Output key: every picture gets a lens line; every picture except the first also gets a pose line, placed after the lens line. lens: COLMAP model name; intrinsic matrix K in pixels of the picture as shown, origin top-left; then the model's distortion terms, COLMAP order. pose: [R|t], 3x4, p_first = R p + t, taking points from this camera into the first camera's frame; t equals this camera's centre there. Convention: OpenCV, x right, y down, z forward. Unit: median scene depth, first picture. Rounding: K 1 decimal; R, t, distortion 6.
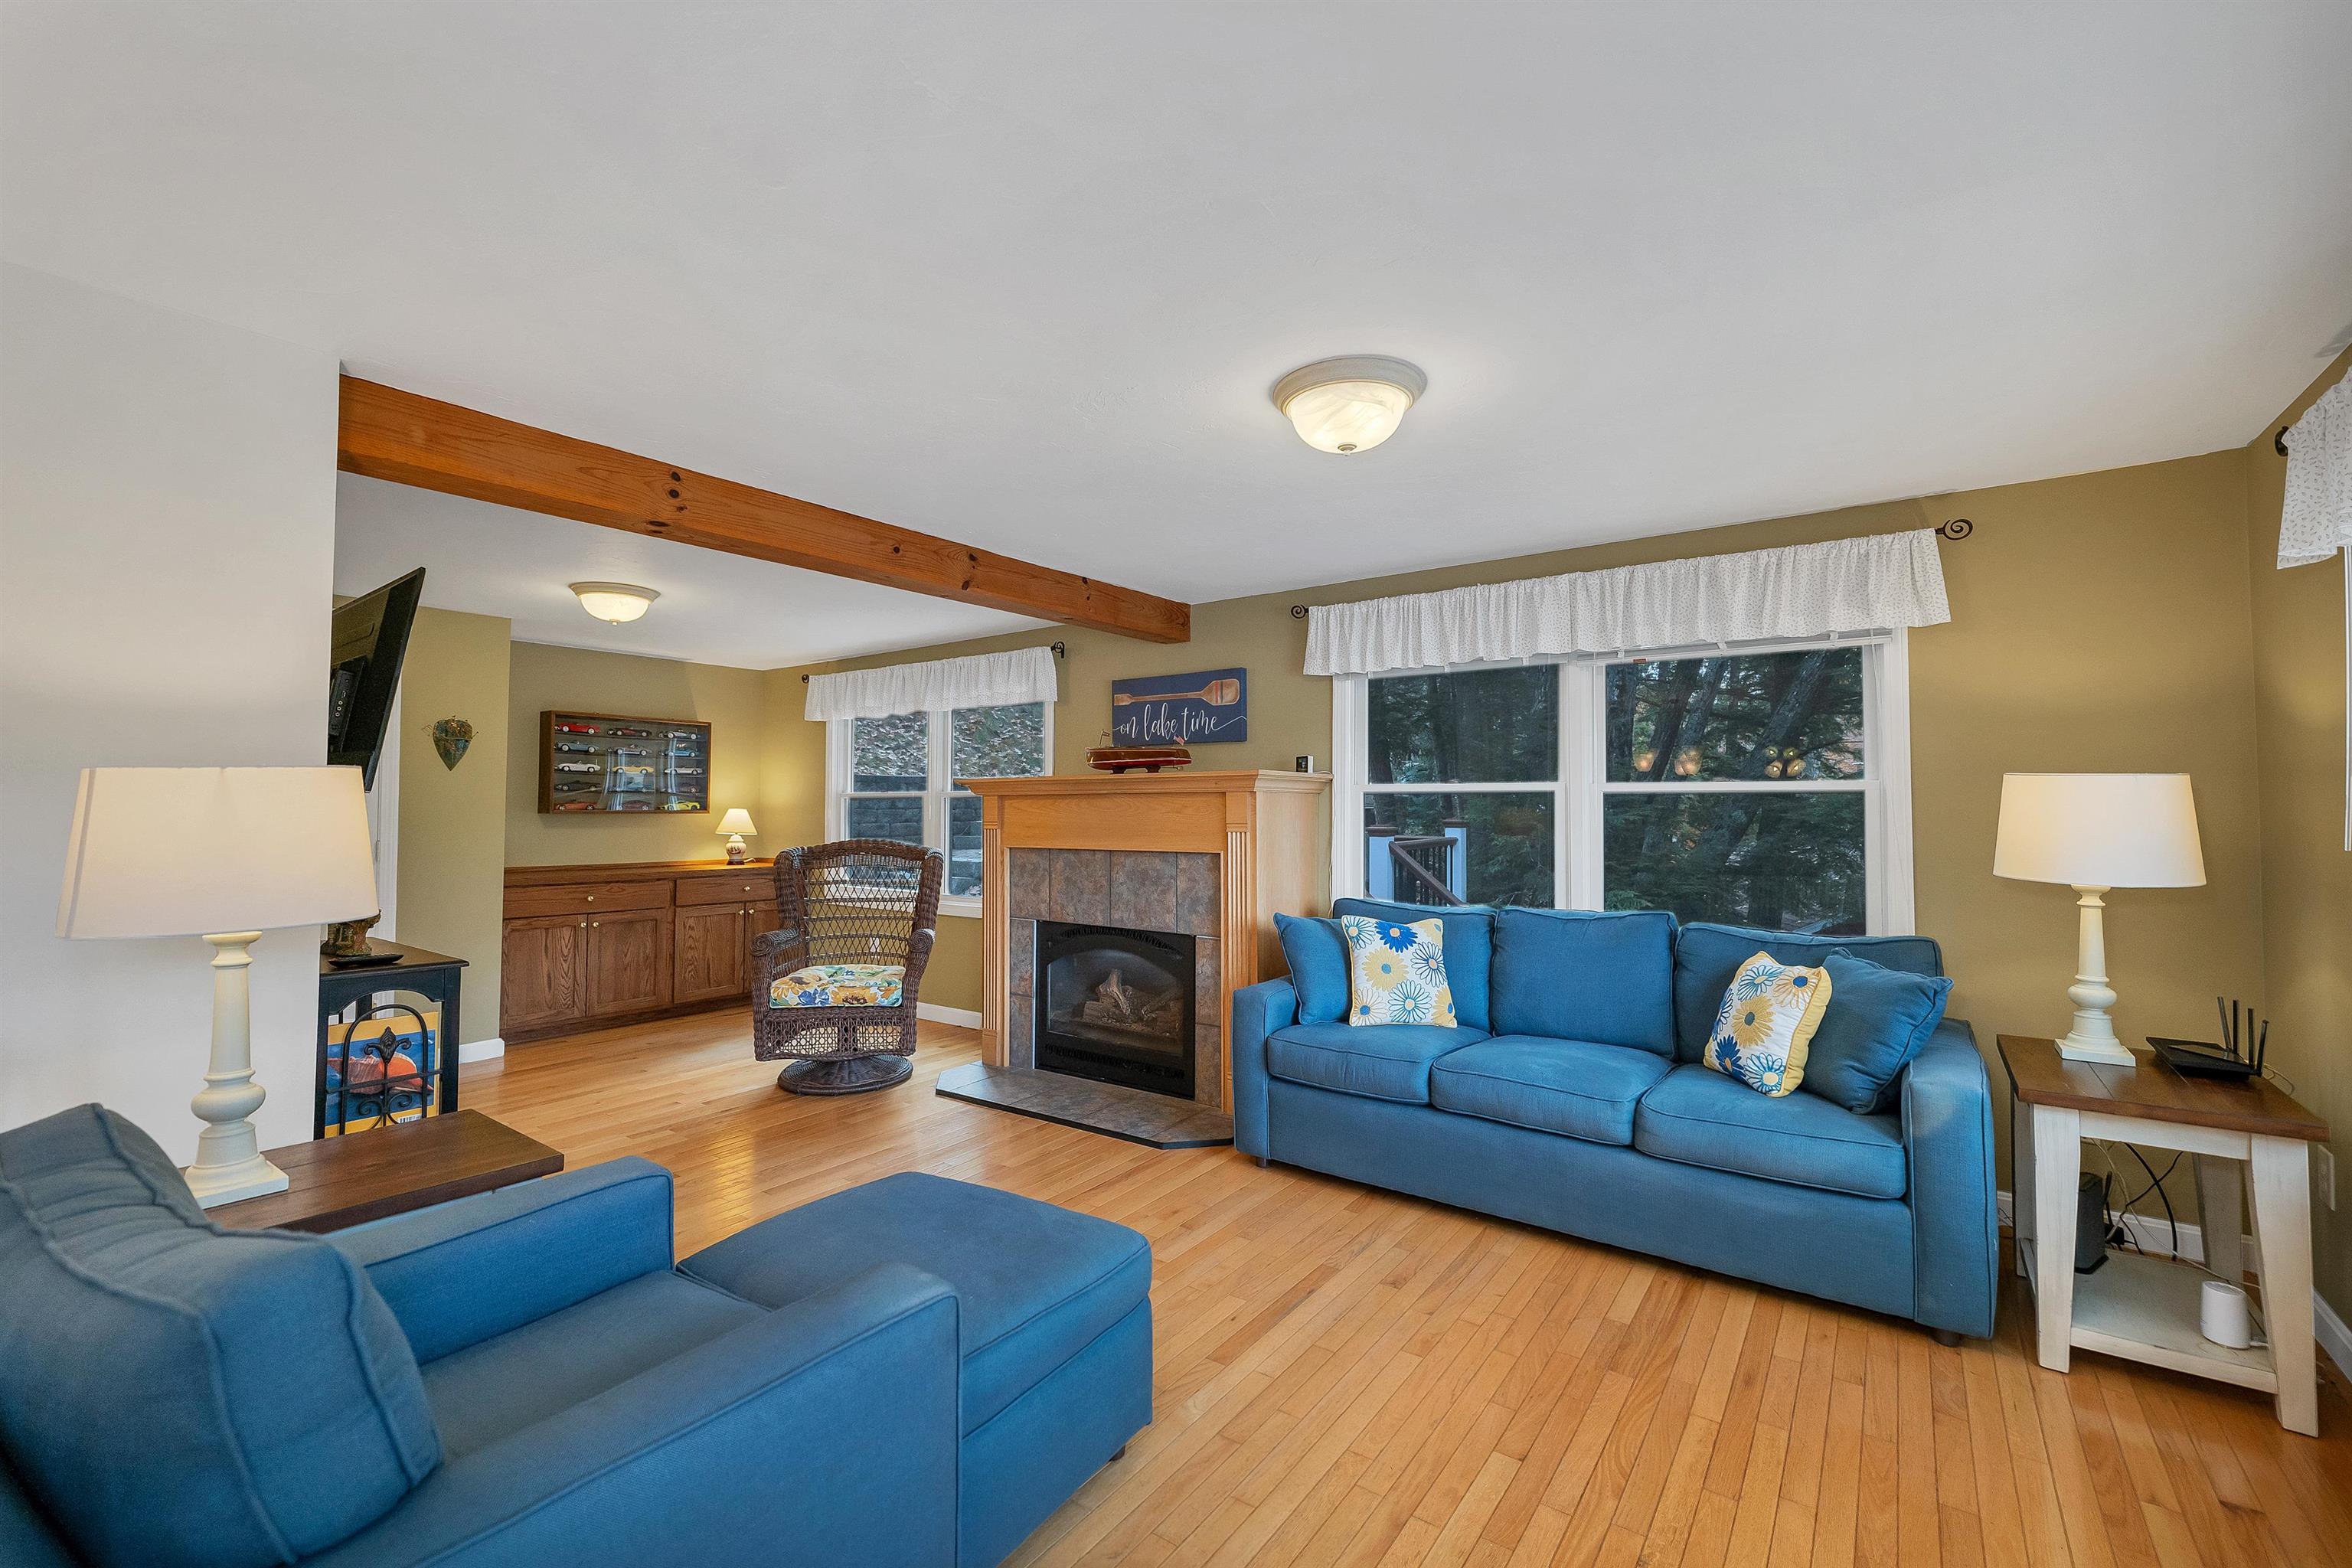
lens RADIAL K [[985.1, 0, 1187.8], [0, 985.1, 782.4], [0, 0, 1]] dist [0.001711, 0.001398]
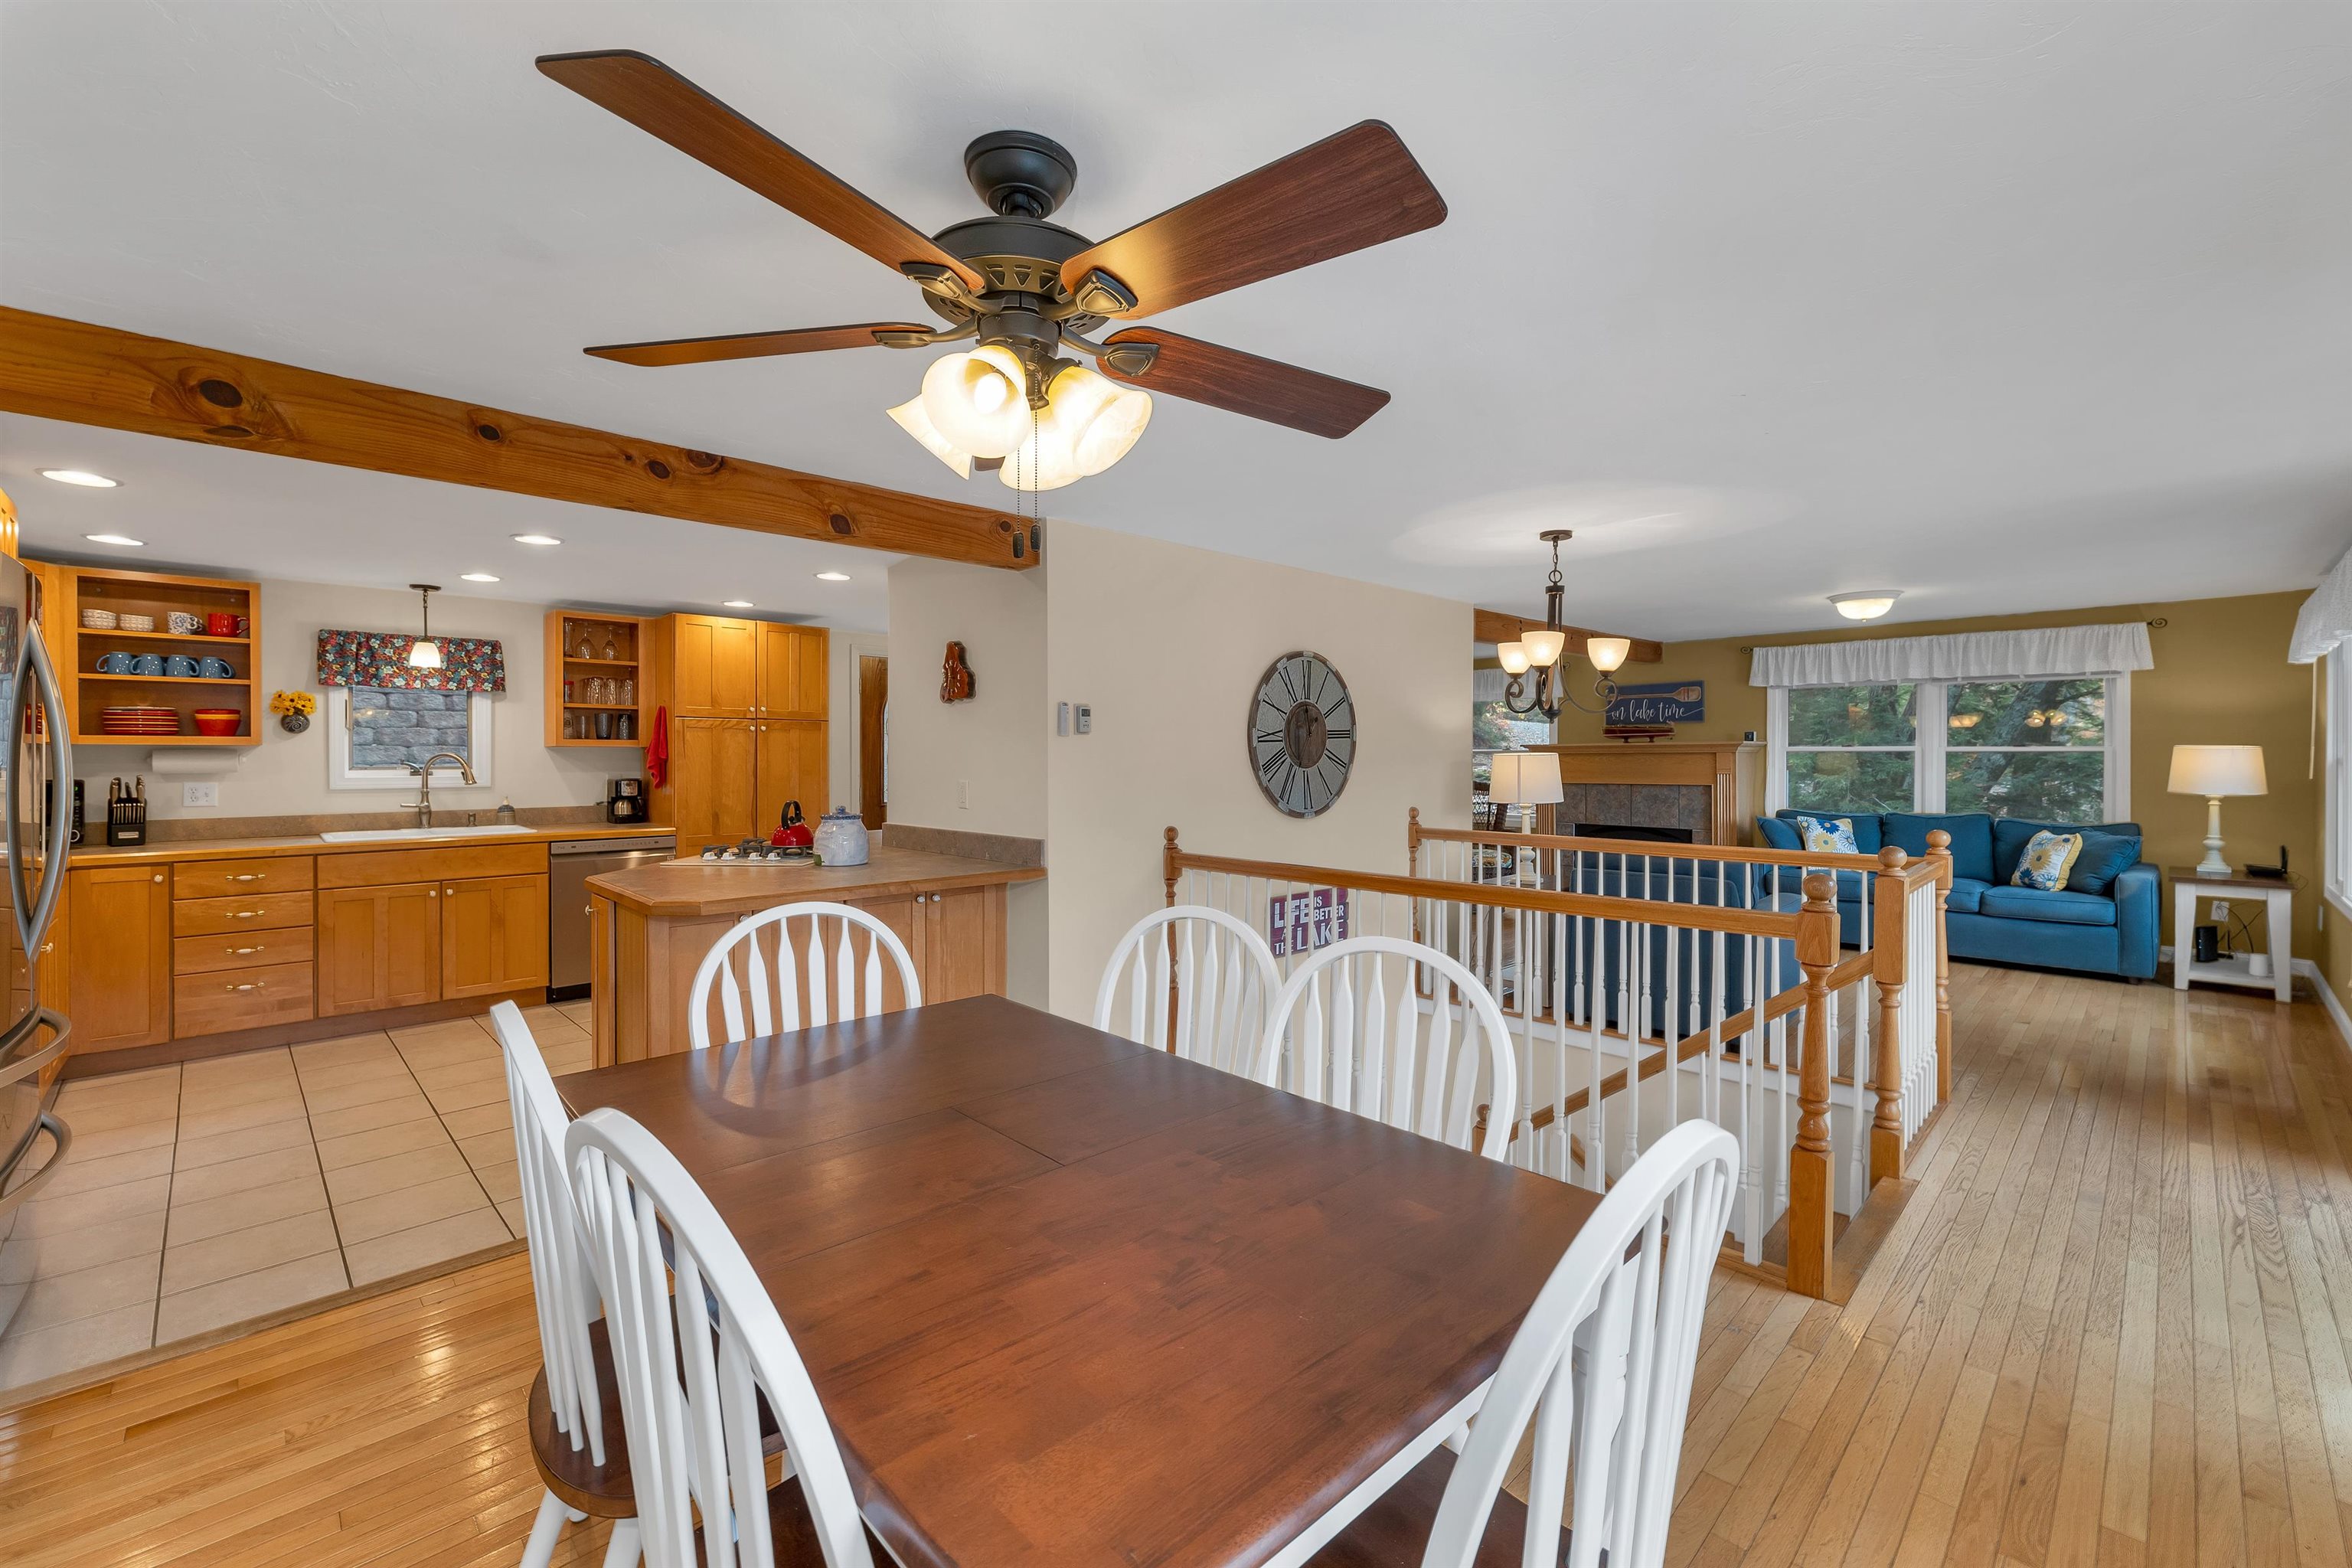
lens RADIAL K [[985.1, 0, 1182.5], [0, 985.1, 760.5], [0, 0, 1]] dist [0.001711, 0.001398]
pose [[0.985466, -0.003871, -0.169827, -0.581105], [0.009288, 0.999473, 0.031118, -0.038719], [0.169617, -0.032243, 0.984982, -0.919621]]
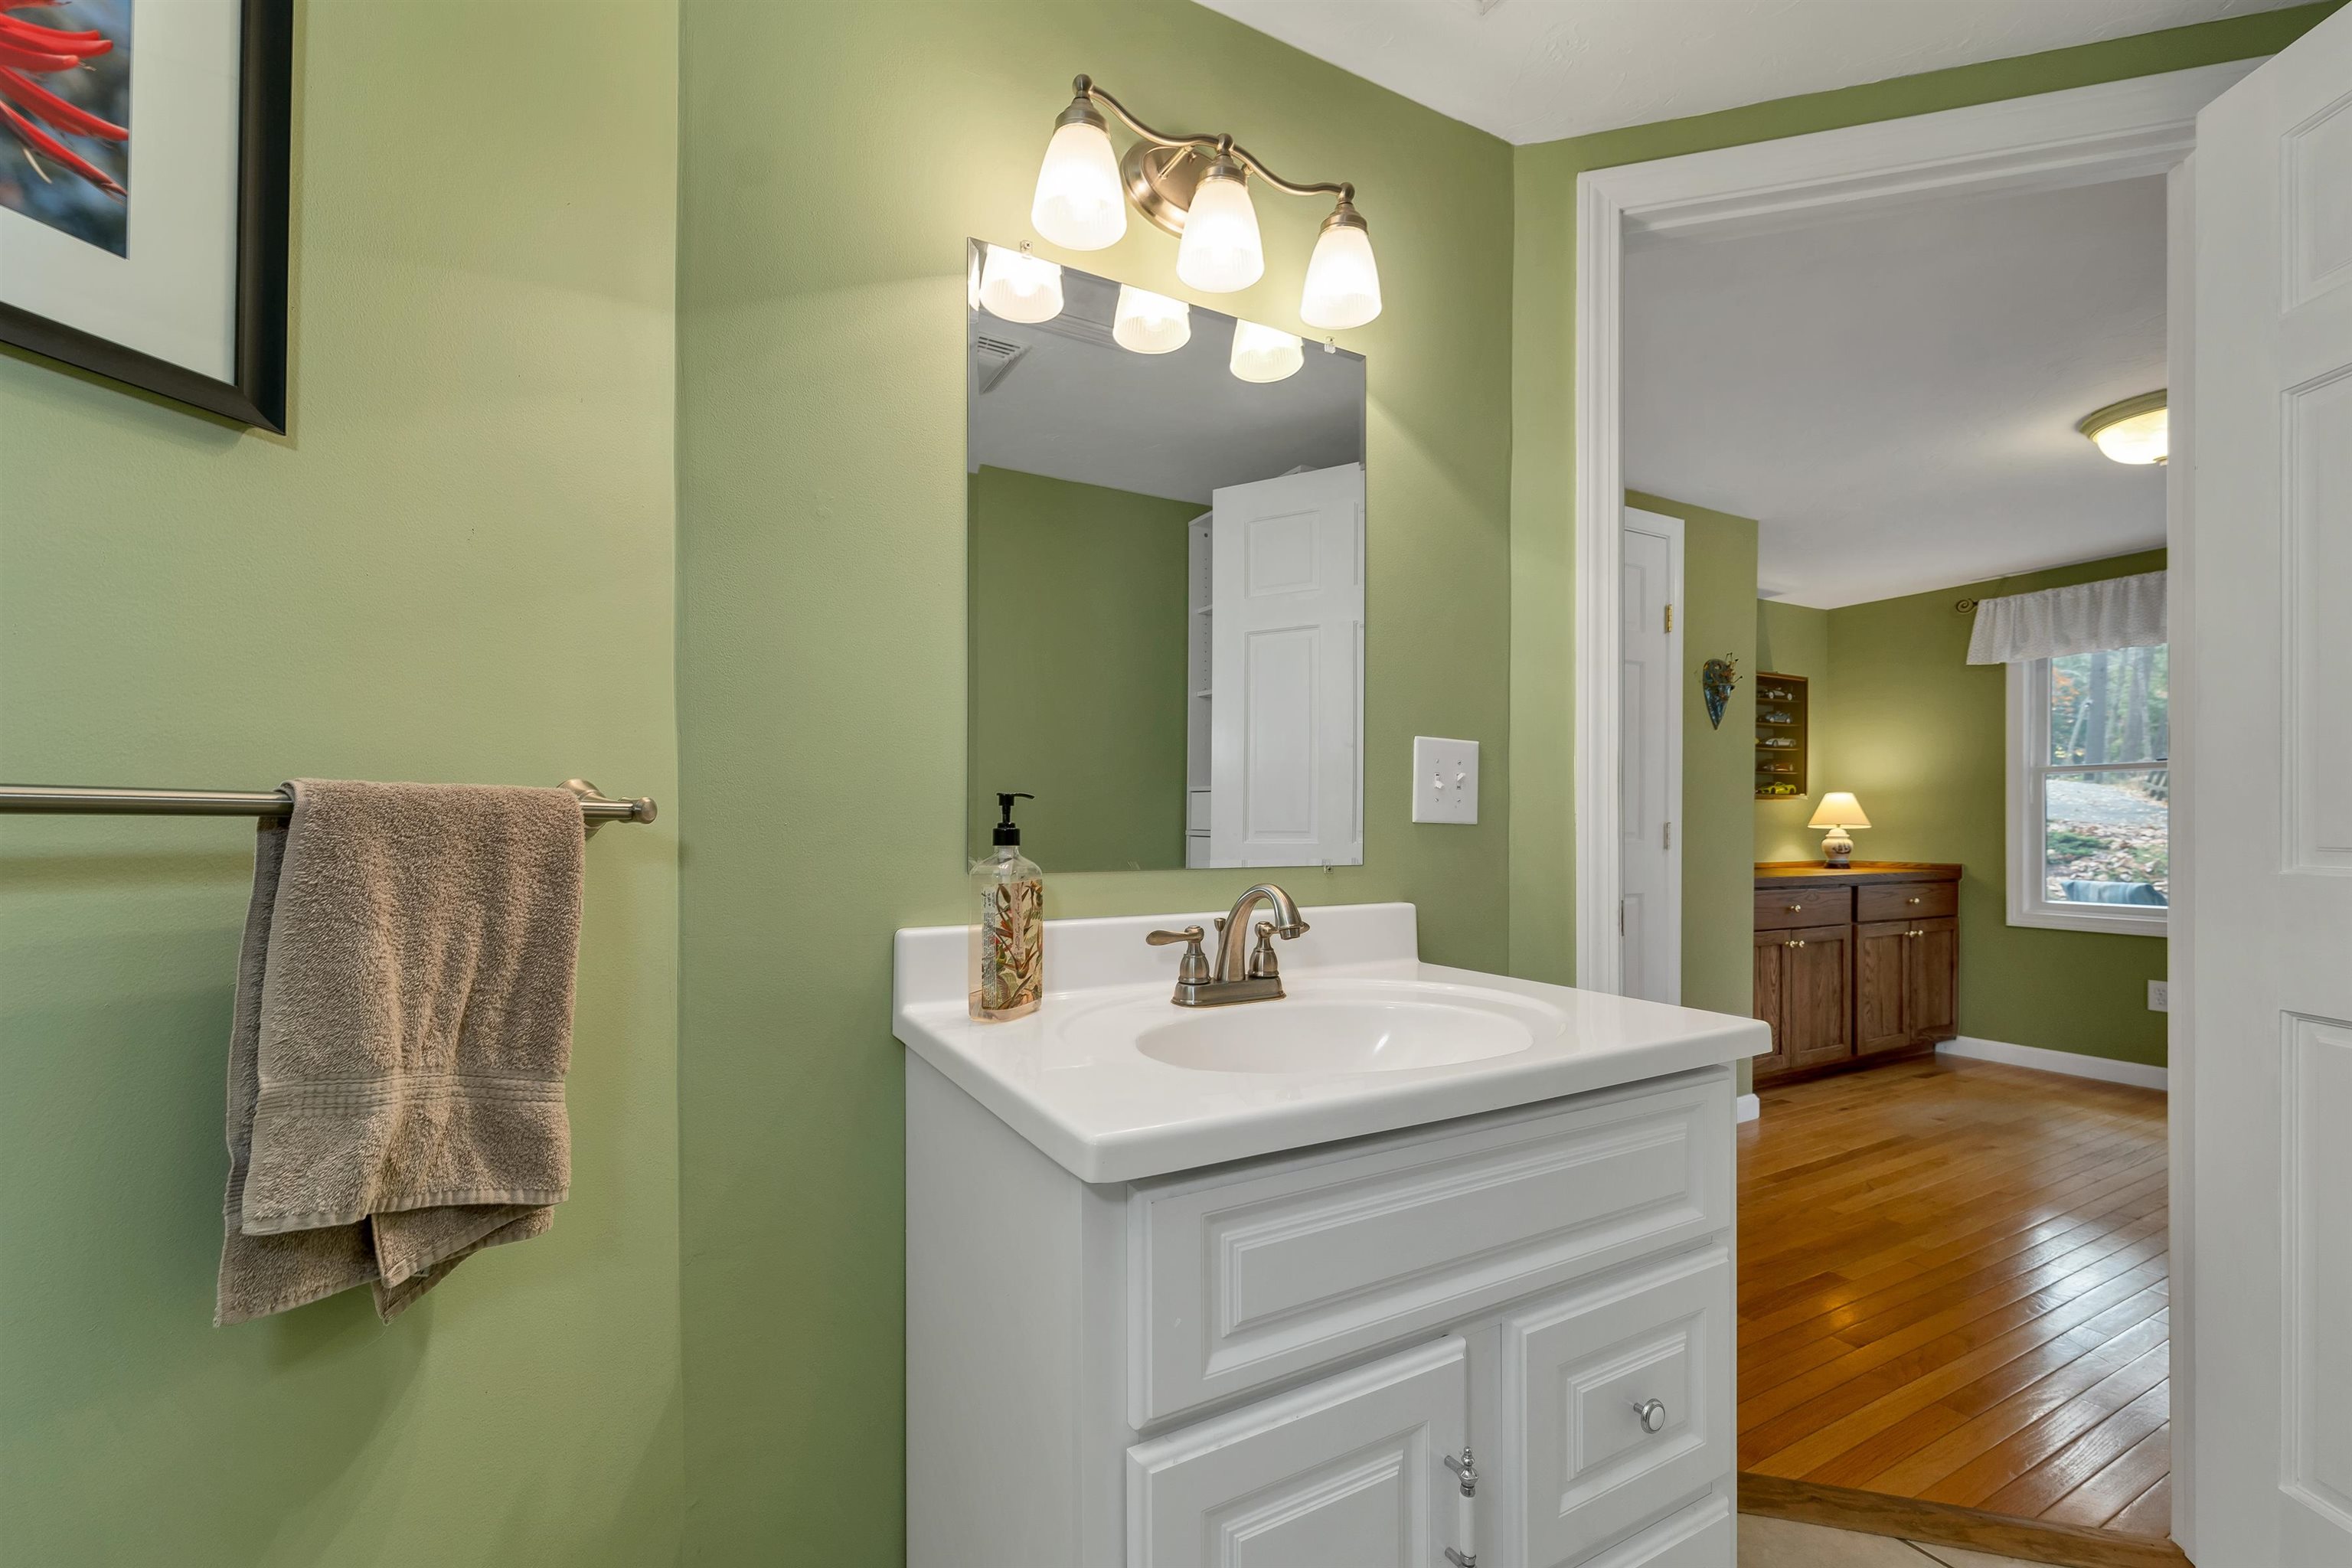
lens RADIAL K [[985.1, 0, 1159.0], [0, 985.1, 812.0], [0, 0, 1]] dist [0.001711, 0.001398]
pose [[0.897174, -0.005533, -0.441643, -0.870181], [0.013271, 0.999808, 0.014435, 0.035192], [0.441478, -0.018811, 0.897075, 0.159786]]
